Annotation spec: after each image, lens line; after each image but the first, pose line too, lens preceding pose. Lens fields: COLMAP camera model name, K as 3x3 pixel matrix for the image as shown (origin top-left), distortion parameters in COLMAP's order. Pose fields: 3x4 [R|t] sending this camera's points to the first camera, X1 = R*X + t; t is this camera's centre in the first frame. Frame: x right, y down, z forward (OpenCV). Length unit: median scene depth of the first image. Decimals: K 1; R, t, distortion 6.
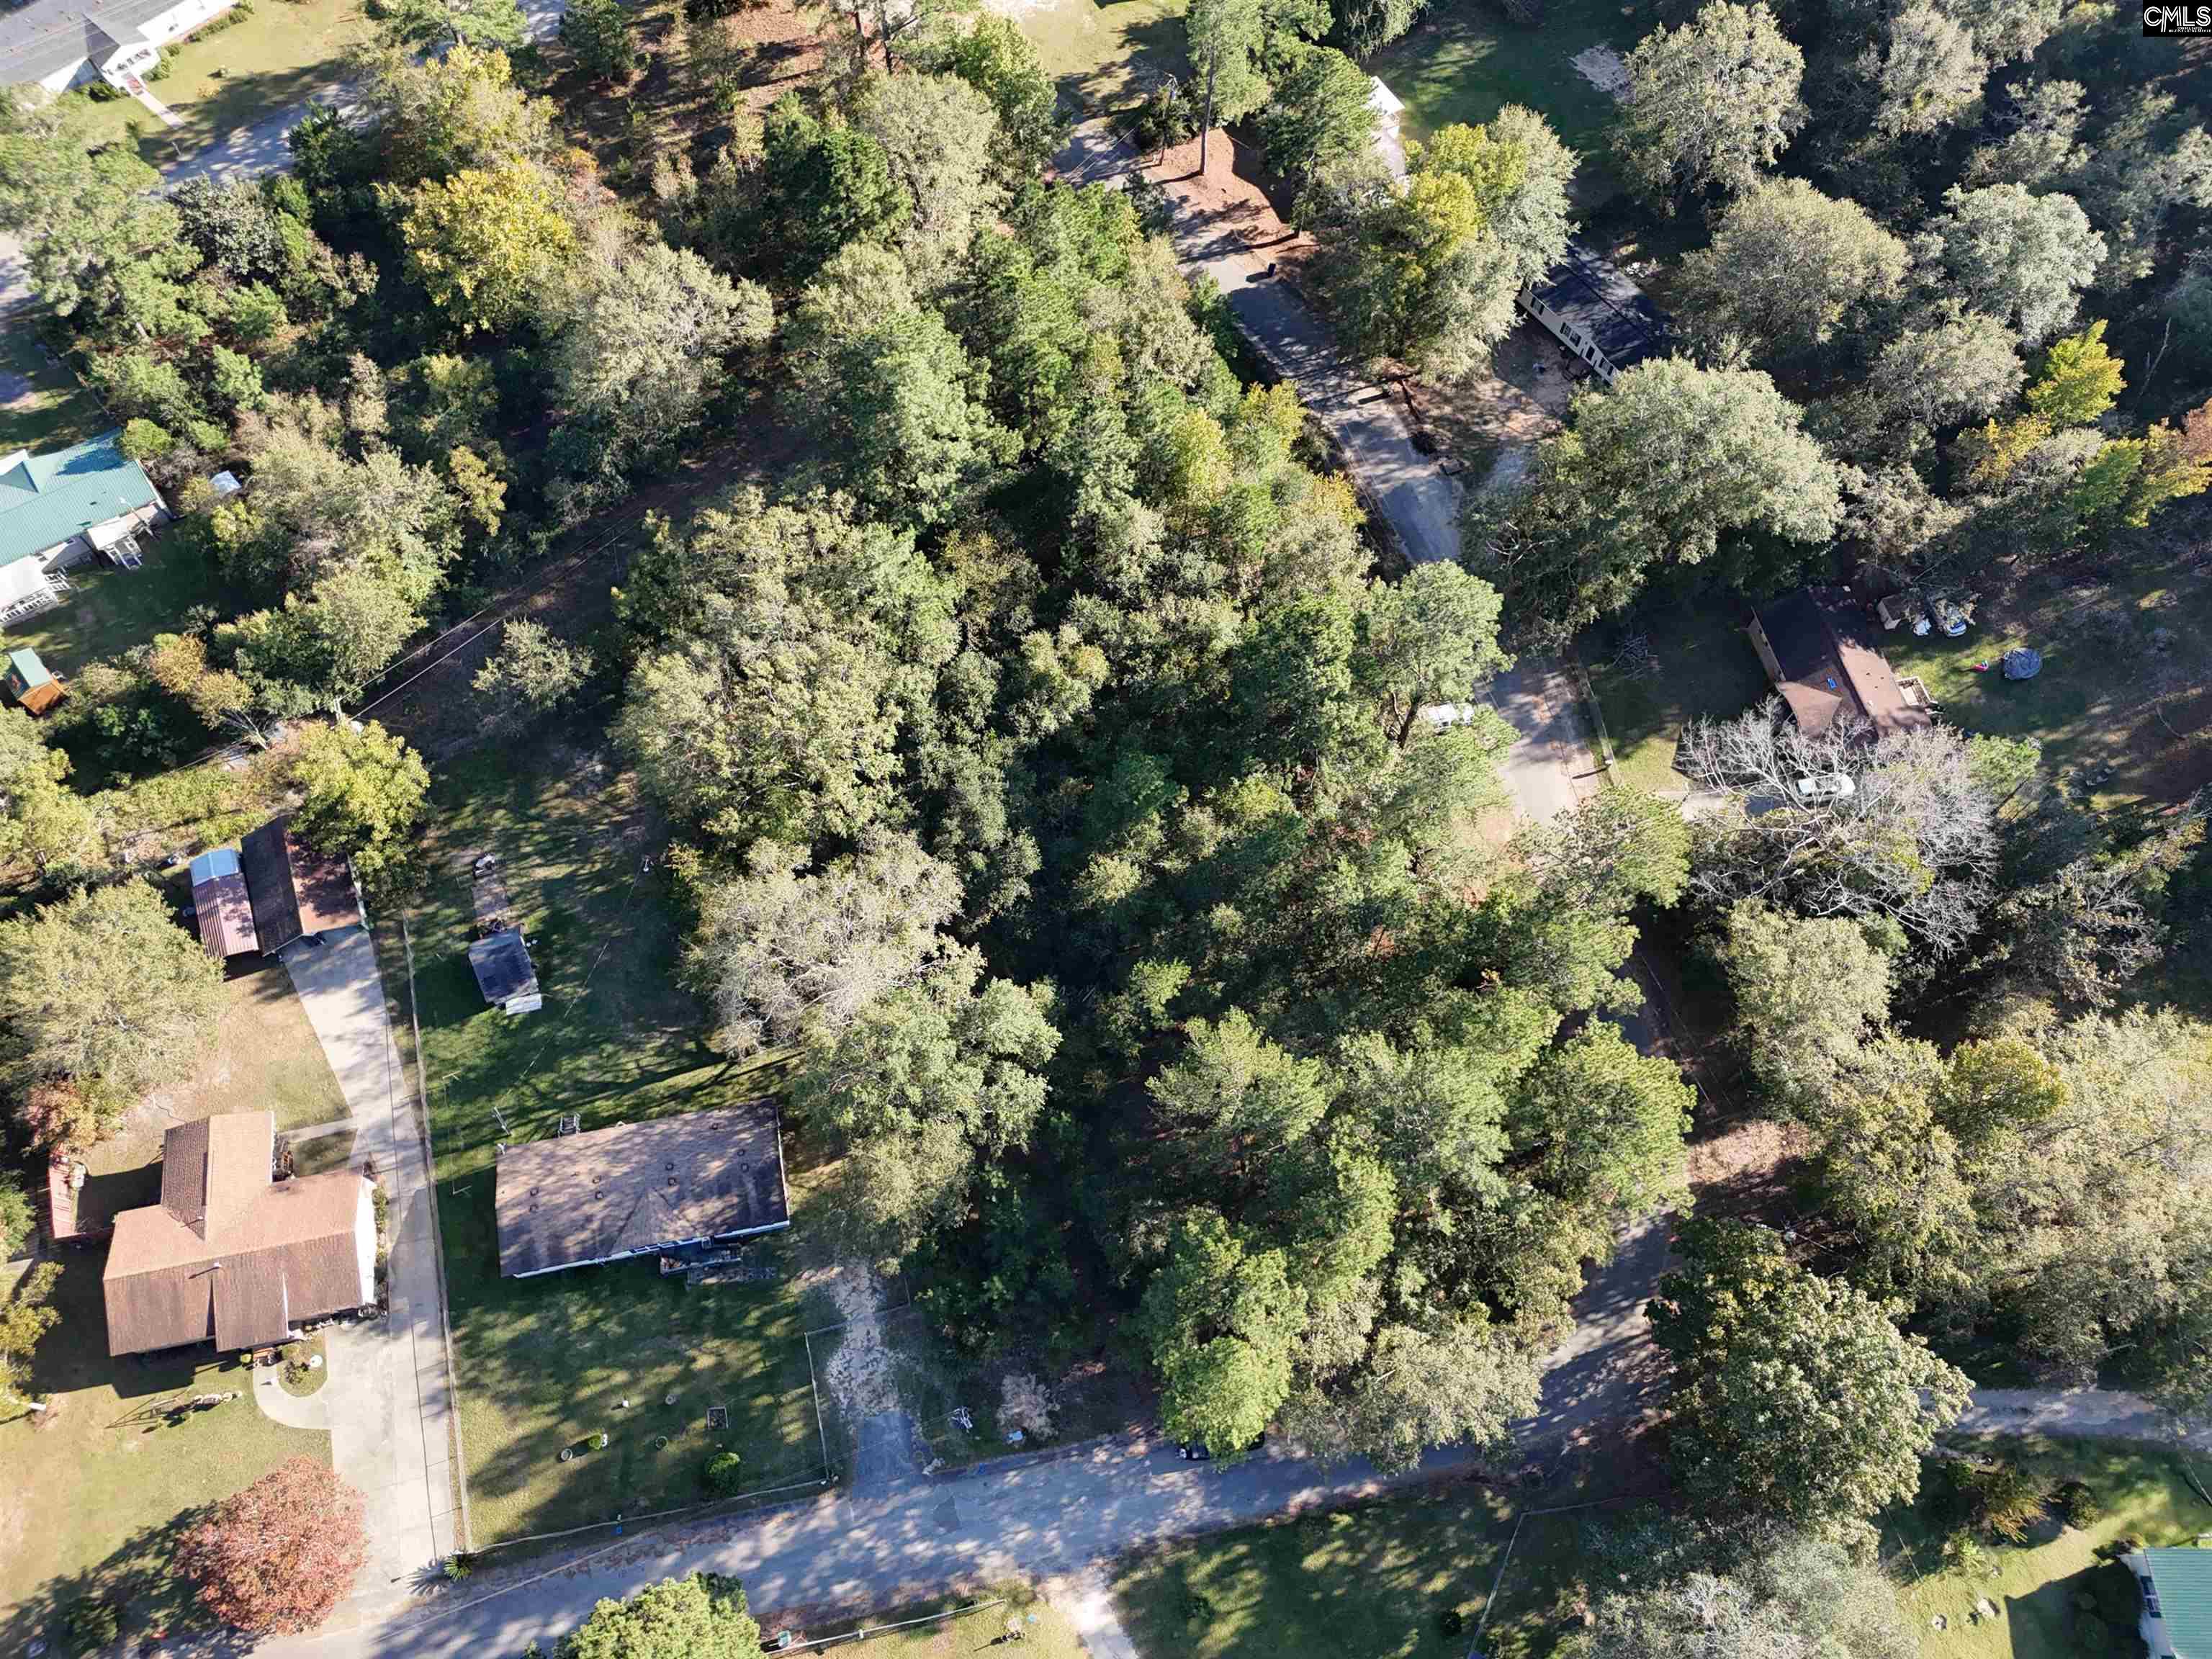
lens RADIAL K [[1615.1, 0, 1090.8], [0, 1615.1, 842.7], [0, 0, 1]] dist [0.039734, -0.034408]
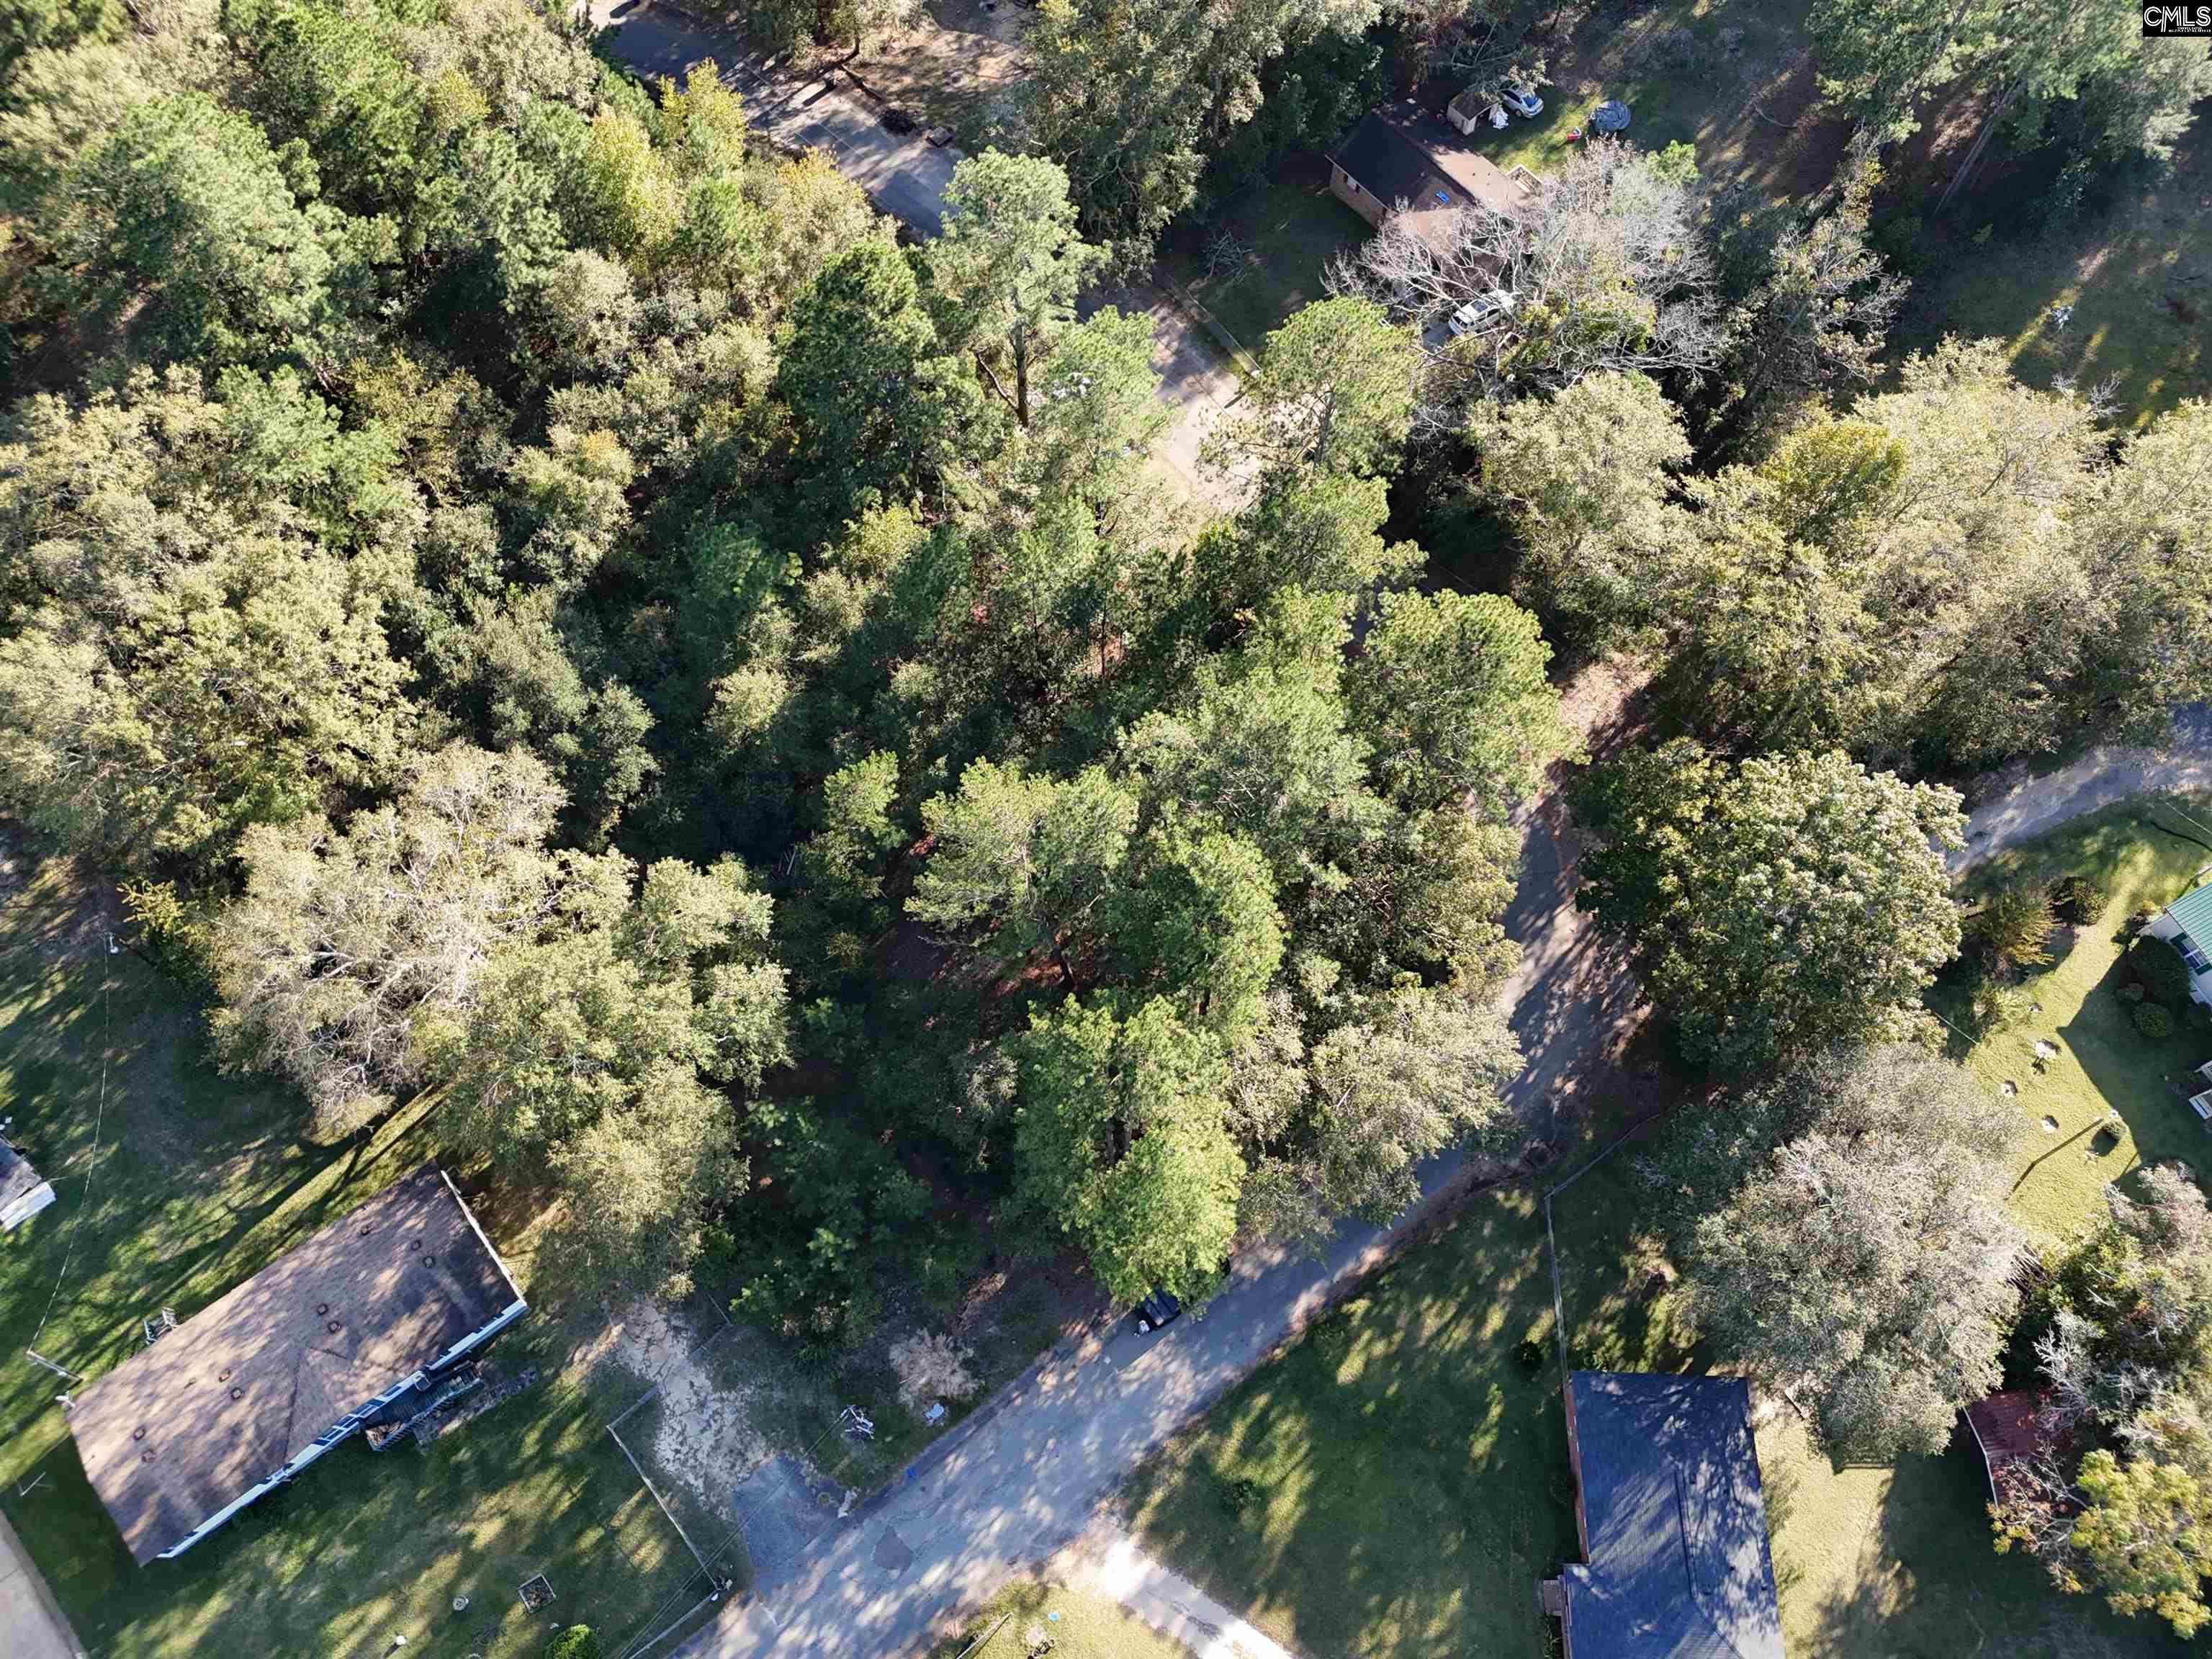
lens RADIAL K [[1615.1, 0, 1111.3], [0, 1615.1, 852.8], [0, 0, 1]] dist [0.039734, -0.034408]
pose [[0.891734, -0.408074, 0.195666, -0.014377], [0.403871, 0.912658, 0.062794, 0.111800], [-0.204201, 0.023029, 0.978658, 0.237367]]
